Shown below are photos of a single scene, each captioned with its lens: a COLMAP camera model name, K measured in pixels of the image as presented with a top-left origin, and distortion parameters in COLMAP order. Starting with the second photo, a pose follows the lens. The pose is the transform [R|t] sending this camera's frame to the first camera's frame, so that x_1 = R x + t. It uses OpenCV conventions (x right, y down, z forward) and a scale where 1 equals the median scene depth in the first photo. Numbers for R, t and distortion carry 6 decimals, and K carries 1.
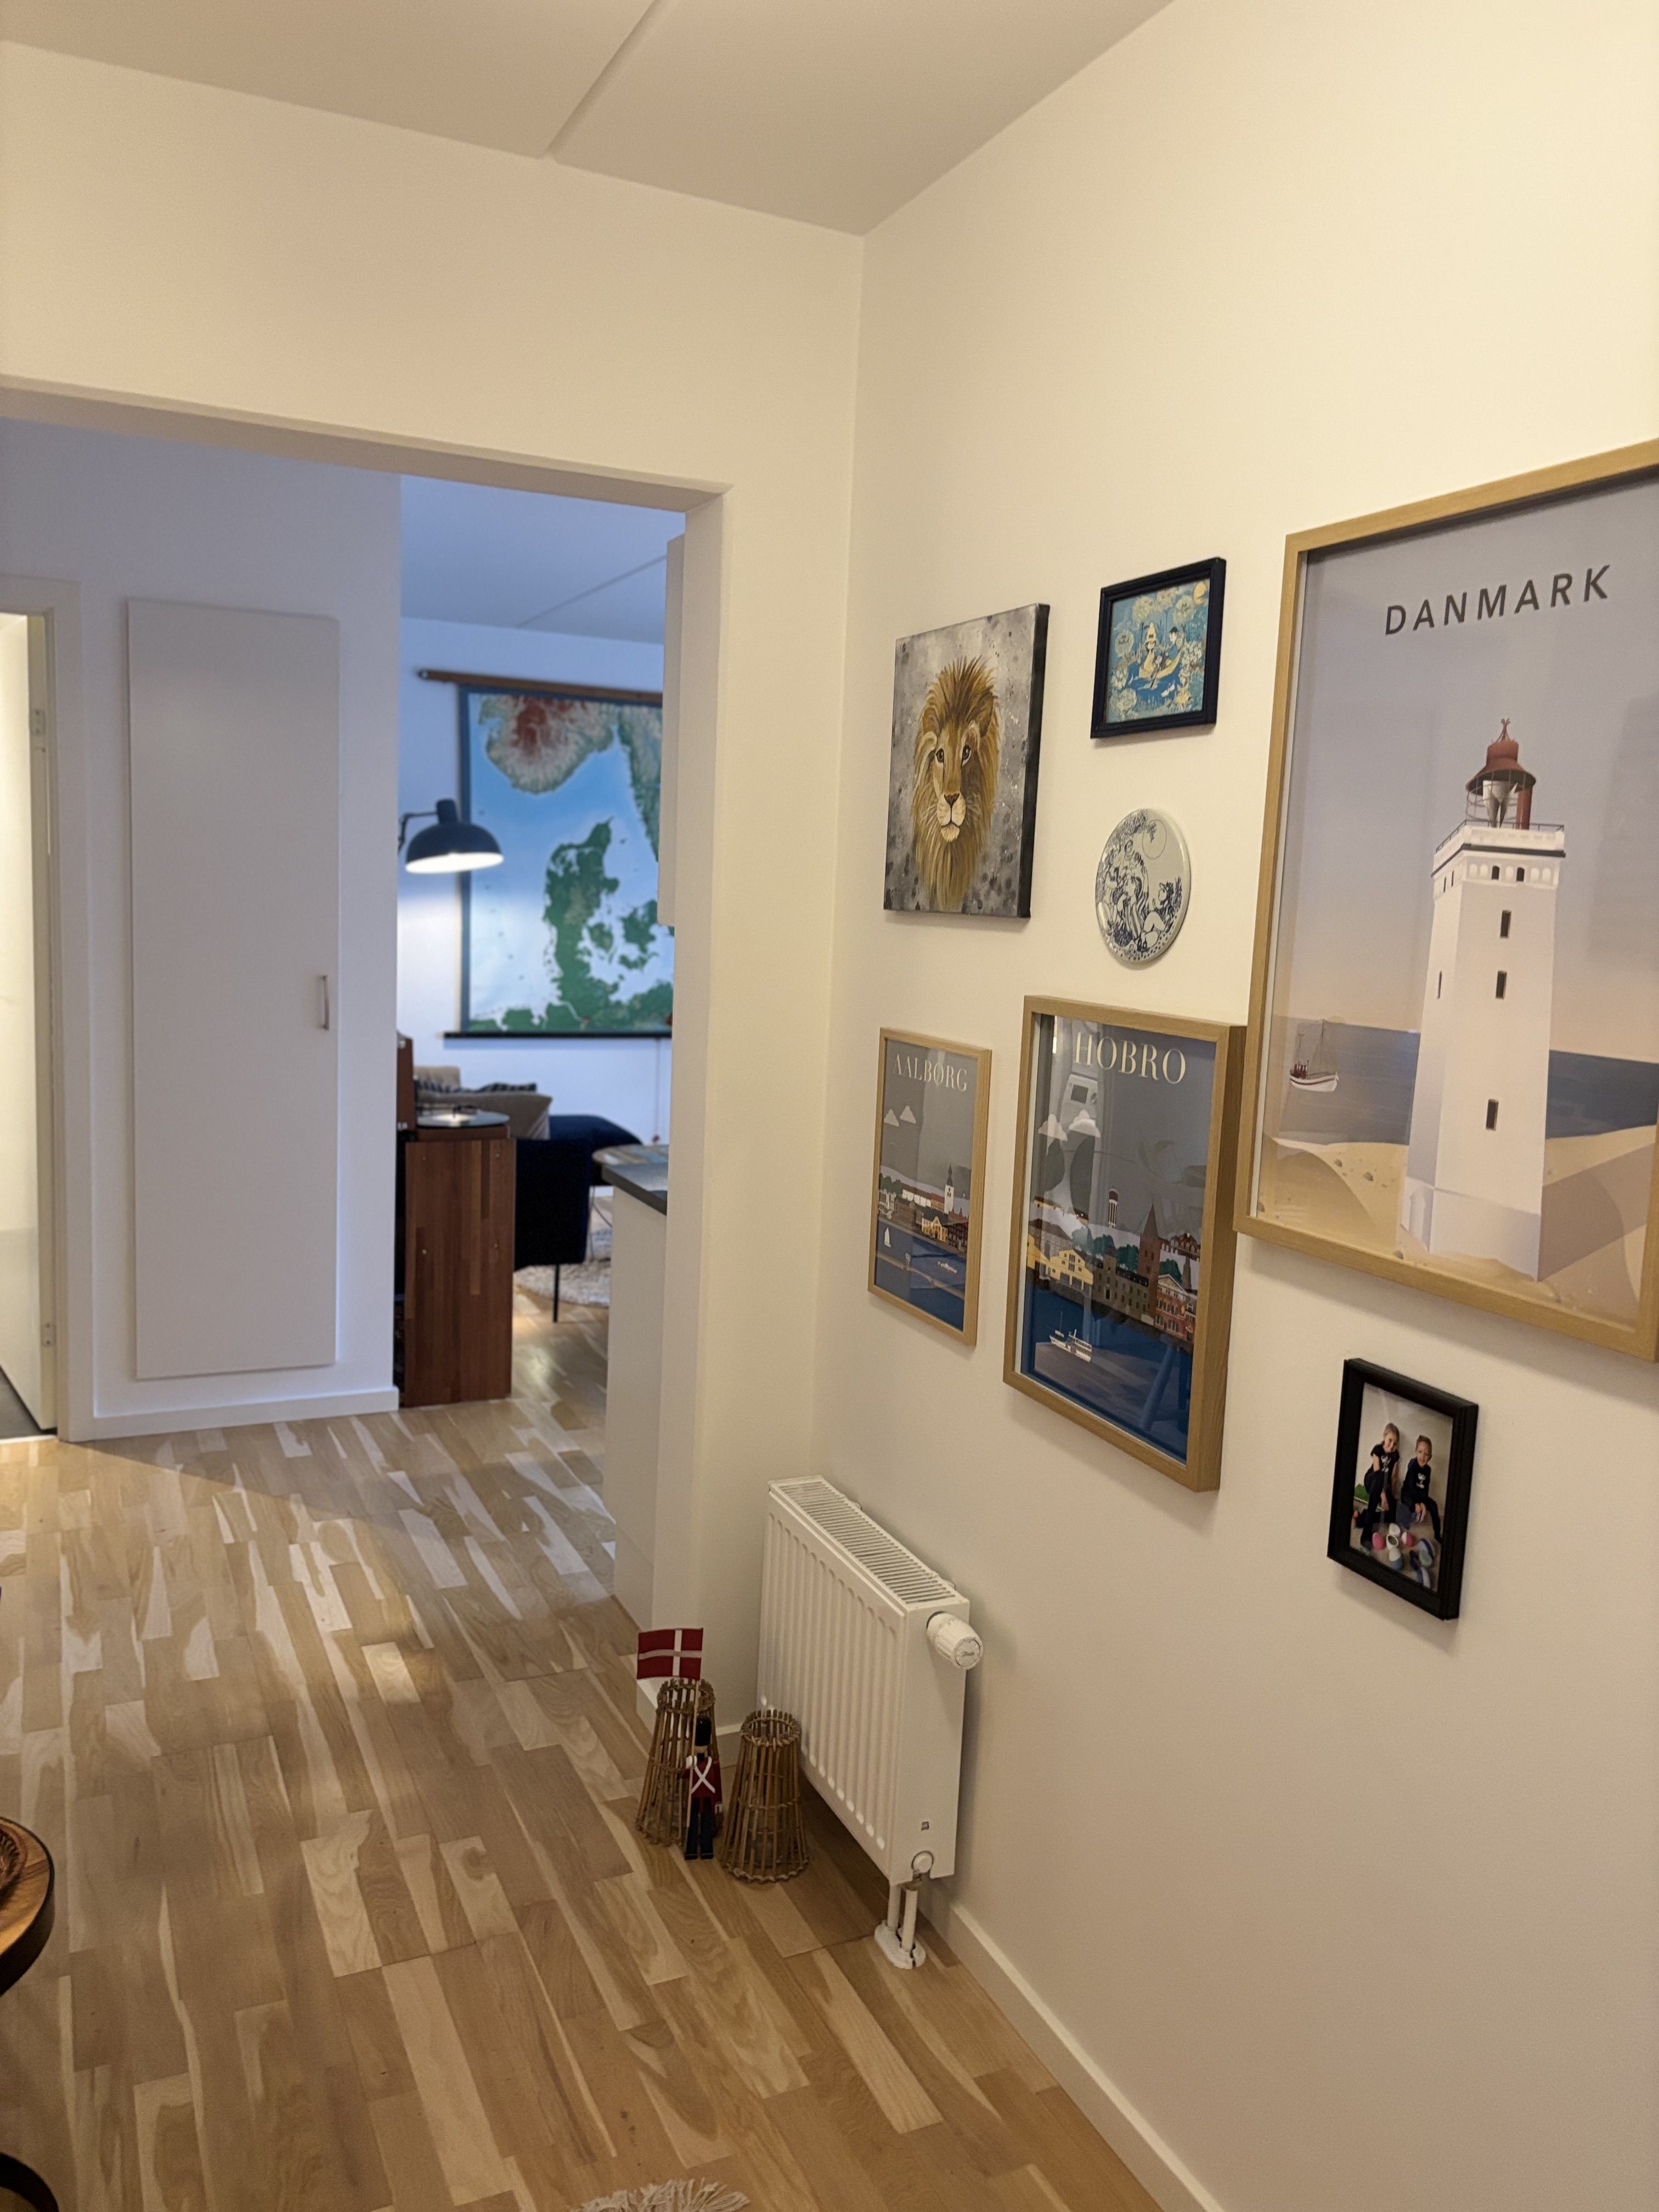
lens RADIAL K [[1671.7, 0, 829.5], [0, 1671.7, 1106.0], [0, 0, 1]] dist [0.106998, -0.133572]
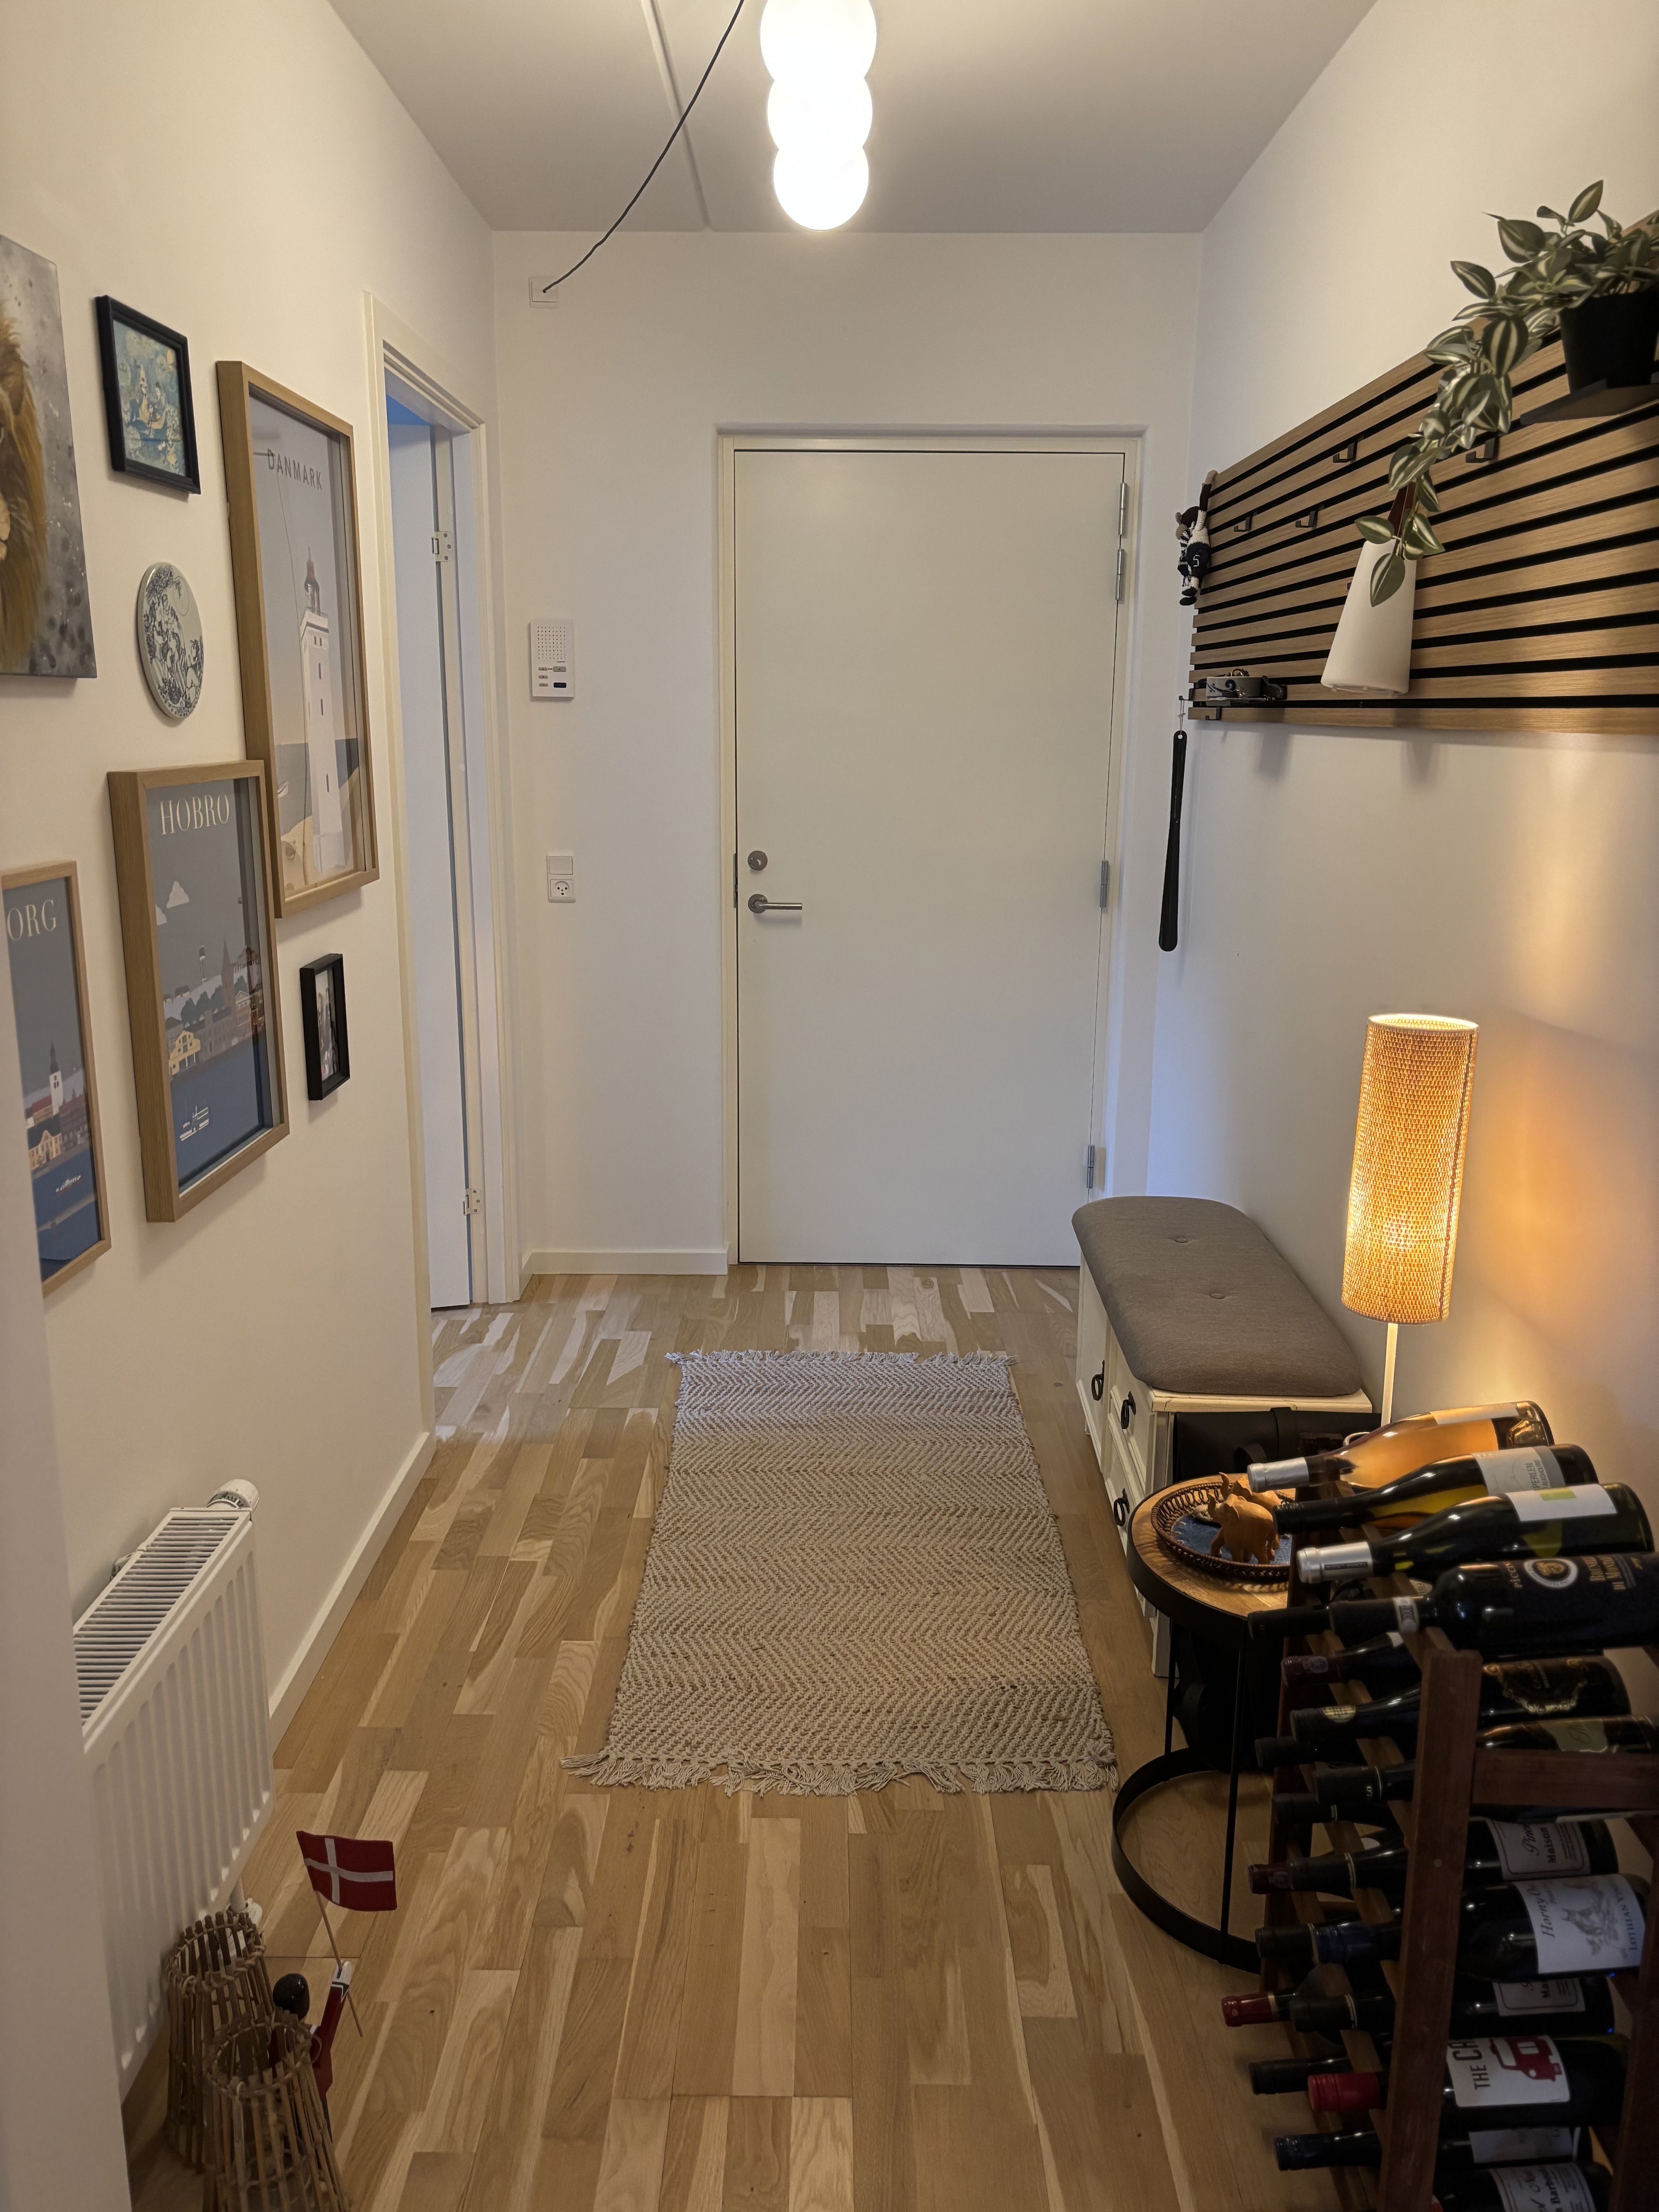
lens RADIAL K [[1671.7, 0, 829.5], [0, 1671.7, 1106.0], [0, 0, 1]] dist [0.106998, -0.133572]
pose [[-0.906482, -0.148131, 0.395409, -0.616507], [0.006905, 0.931119, 0.364650, -0.239597], [-0.422189, 0.333279, -0.843019, 1.780118]]
